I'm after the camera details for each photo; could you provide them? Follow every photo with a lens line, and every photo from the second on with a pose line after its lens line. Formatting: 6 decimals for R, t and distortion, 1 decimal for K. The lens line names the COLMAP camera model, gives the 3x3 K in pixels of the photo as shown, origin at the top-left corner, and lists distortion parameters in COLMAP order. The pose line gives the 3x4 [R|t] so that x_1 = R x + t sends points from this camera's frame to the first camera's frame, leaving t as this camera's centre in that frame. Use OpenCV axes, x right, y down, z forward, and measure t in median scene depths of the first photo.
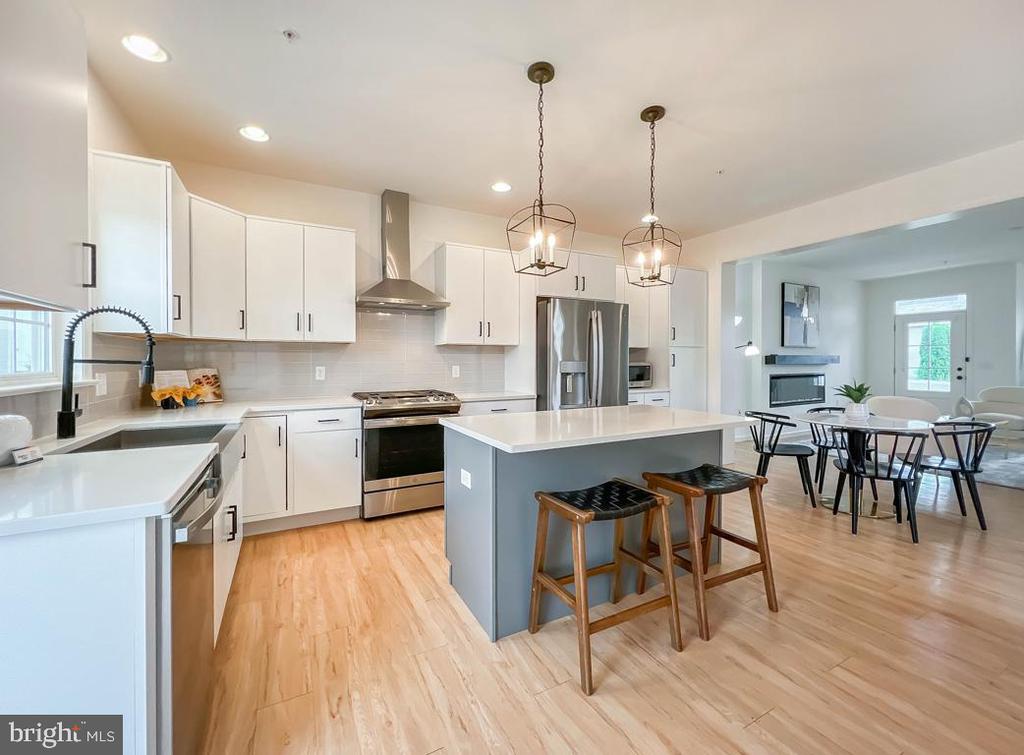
lens RADIAL K [[426.4, 0, 508.0], [0, 426.4, 360.5], [0, 0, 1]] dist [-0.001004, -0.000072]
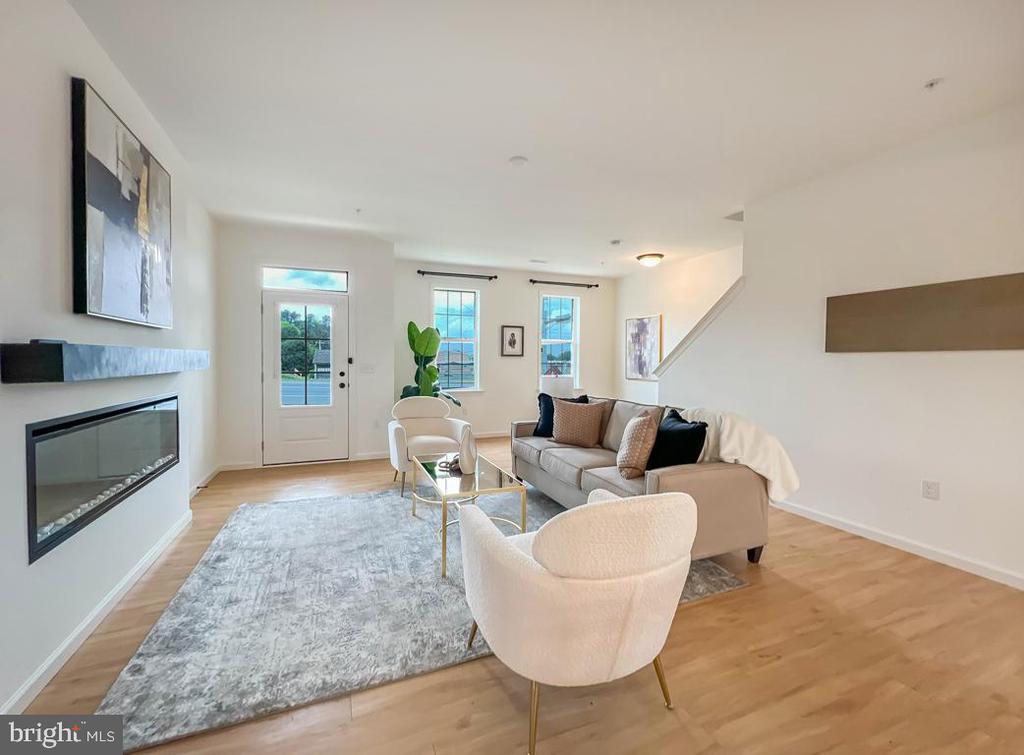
lens RADIAL K [[419.9, 0, 508.6], [0, 419.9, 358.6], [0, 0, 1]] dist [-0.000760, -0.000136]
pose [[0.090870, 0.007654, 0.995833, 0.841270], [-0.009931, 0.999928, -0.006779, -0.007966], [-0.995813, -0.009273, 0.090940, 1.467539]]
